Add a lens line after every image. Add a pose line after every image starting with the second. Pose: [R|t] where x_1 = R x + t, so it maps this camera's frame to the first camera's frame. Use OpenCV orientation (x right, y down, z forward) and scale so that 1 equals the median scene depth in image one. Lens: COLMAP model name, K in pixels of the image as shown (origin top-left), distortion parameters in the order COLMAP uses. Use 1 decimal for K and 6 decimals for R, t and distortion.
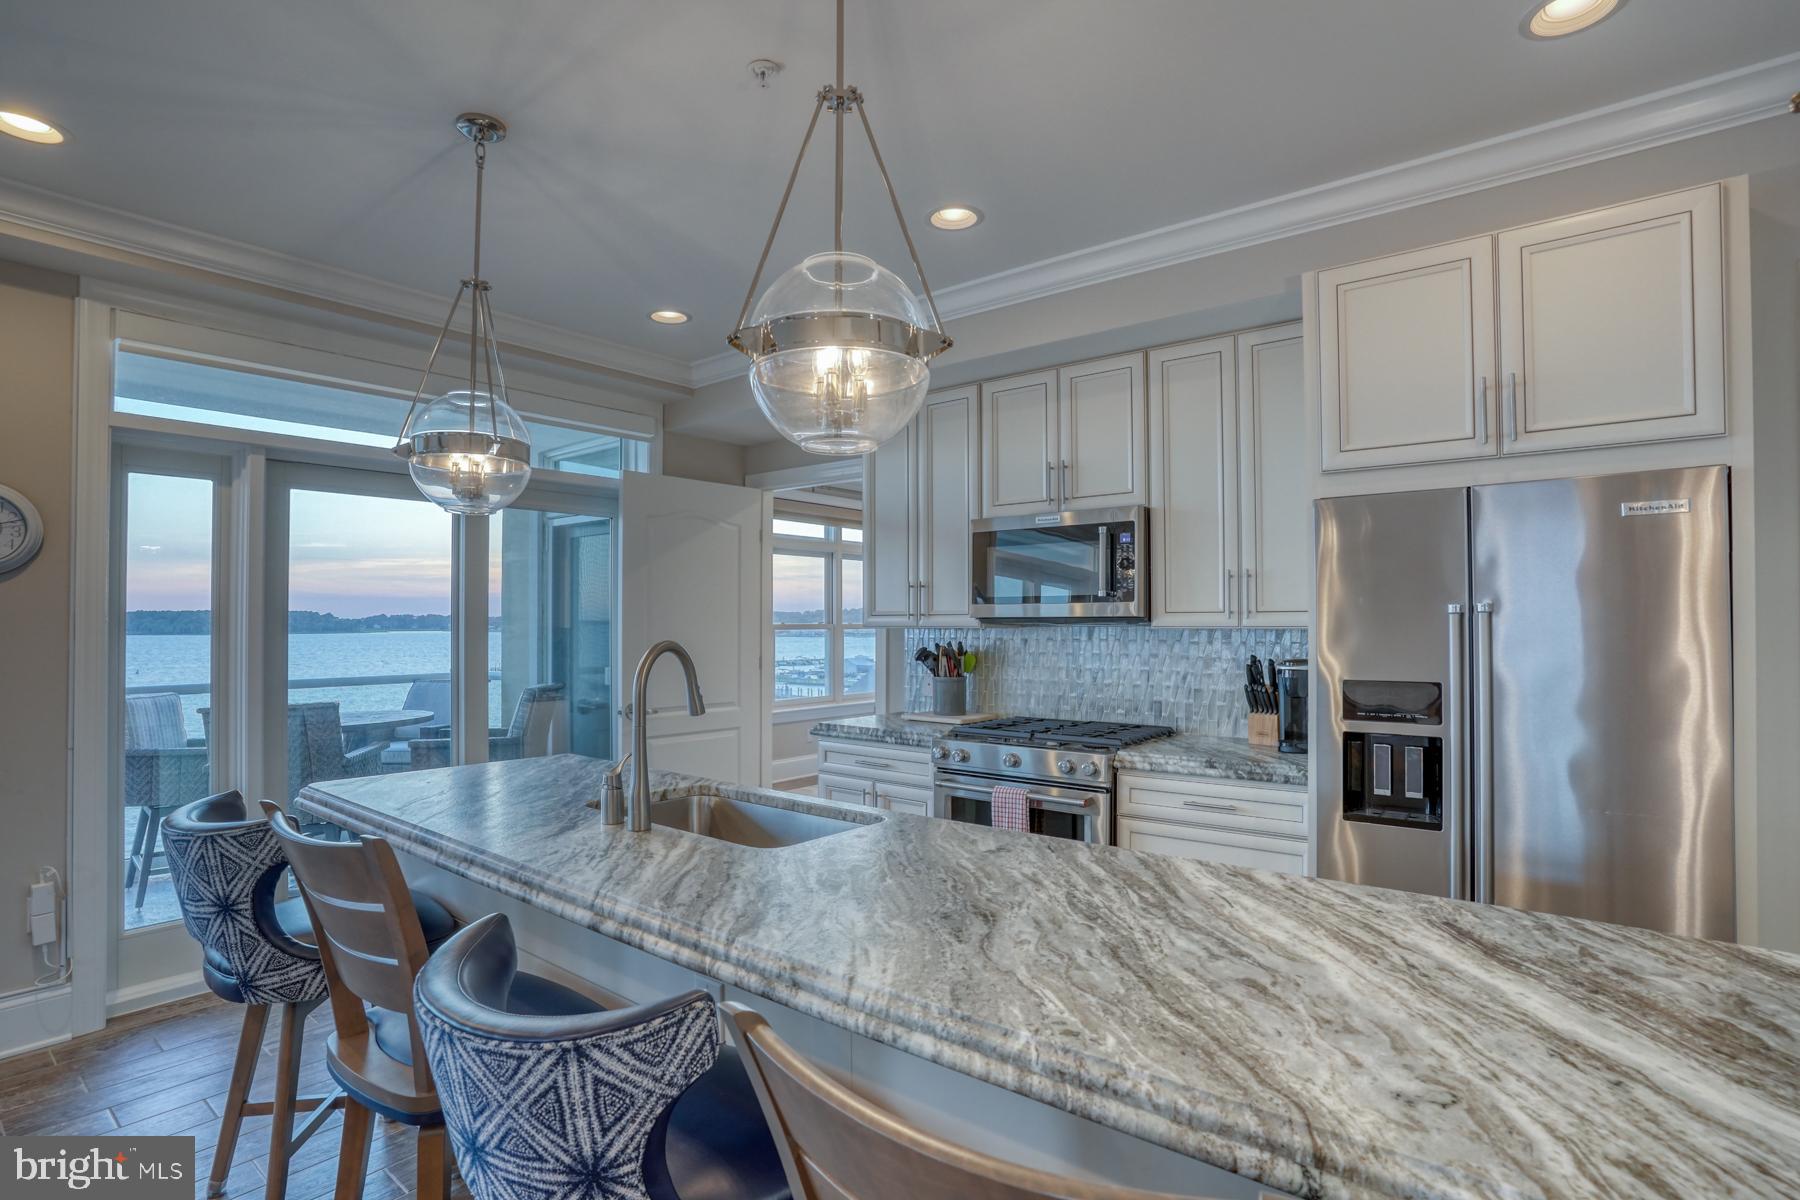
lens RADIAL K [[901.3, 0, 891.4], [0, 901.3, 606.9], [0, 0, 1]] dist [-0.024674, 0.006751]
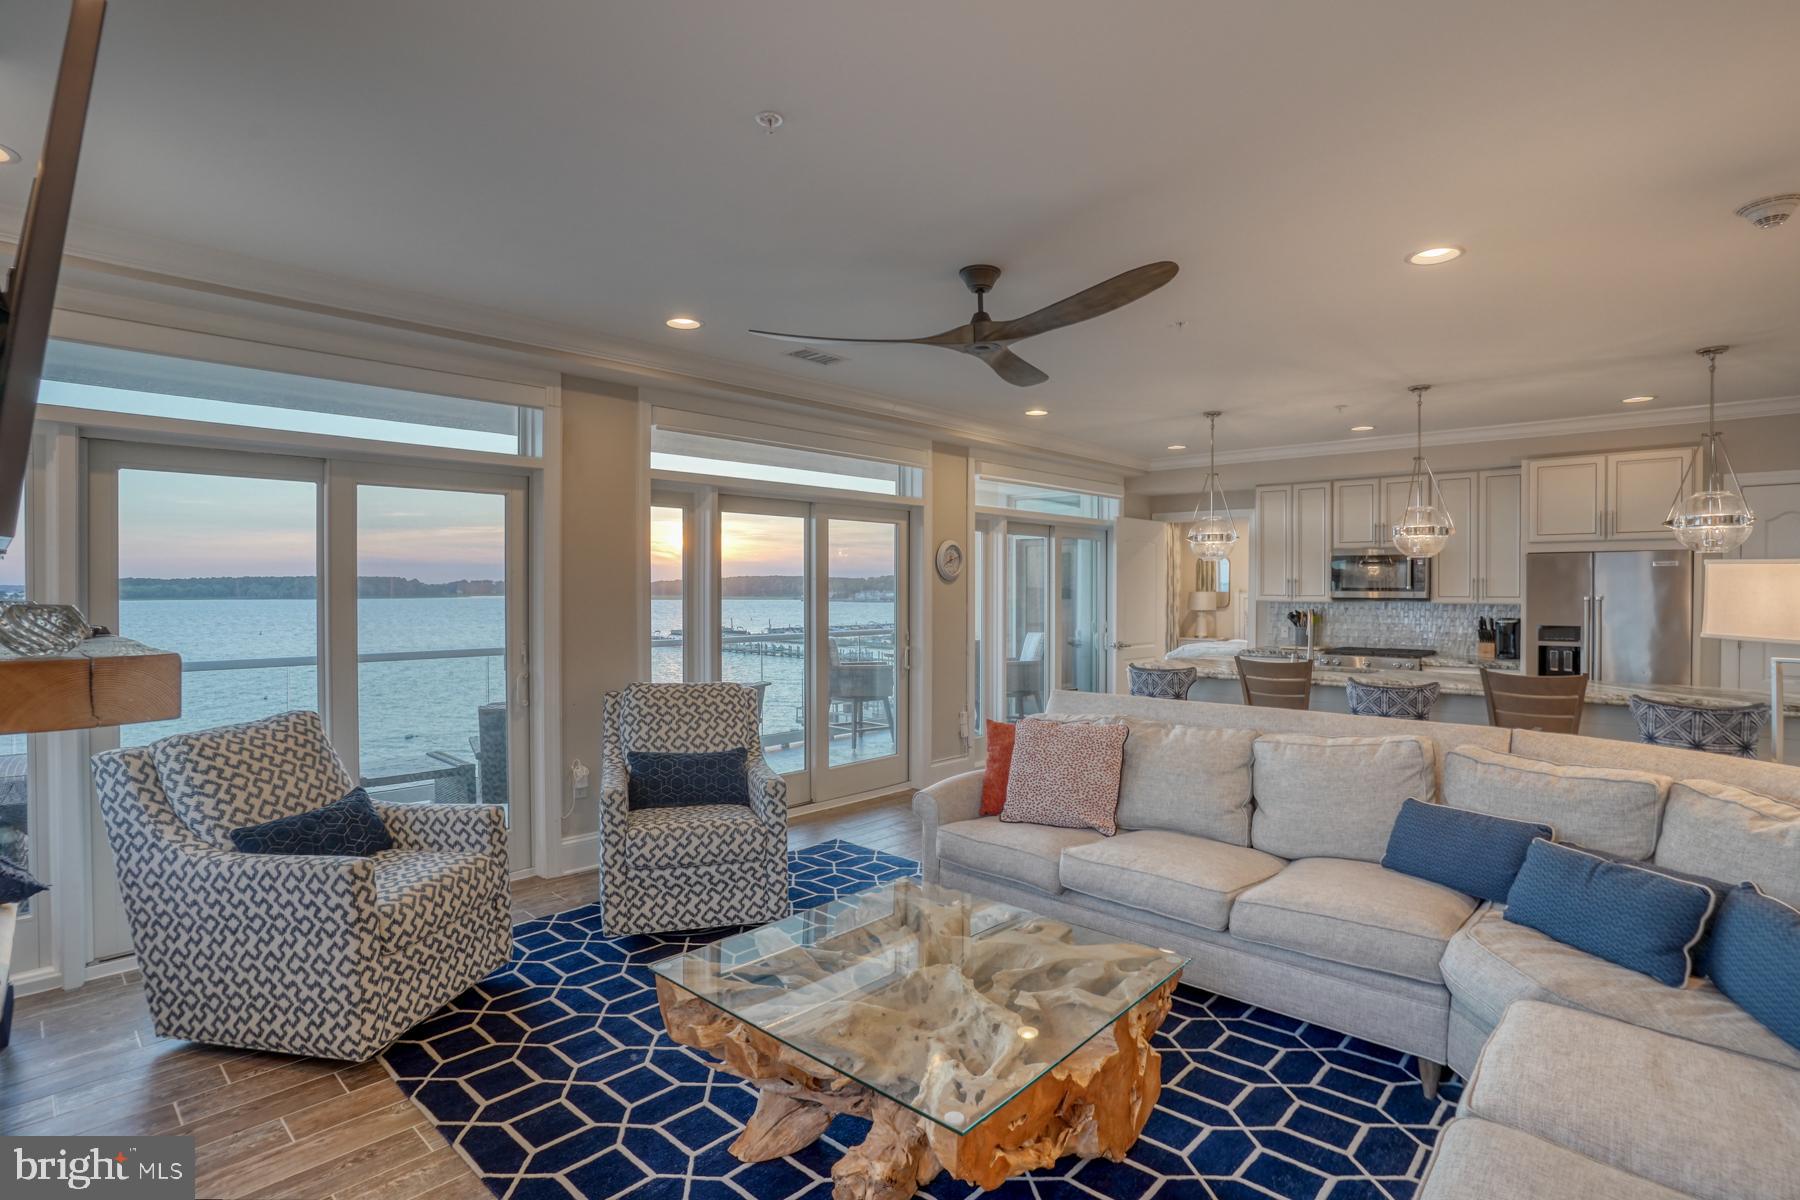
lens RADIAL K [[901.3, 0, 886.9], [0, 901.3, 600.8], [0, 0, 1]] dist [-0.024674, 0.006751]
pose [[0.999401, 0.003701, -0.034415, -0.858659], [-0.002642, 0.999523, 0.030780, -0.041966], [0.034513, -0.030671, 0.998934, -1.083969]]
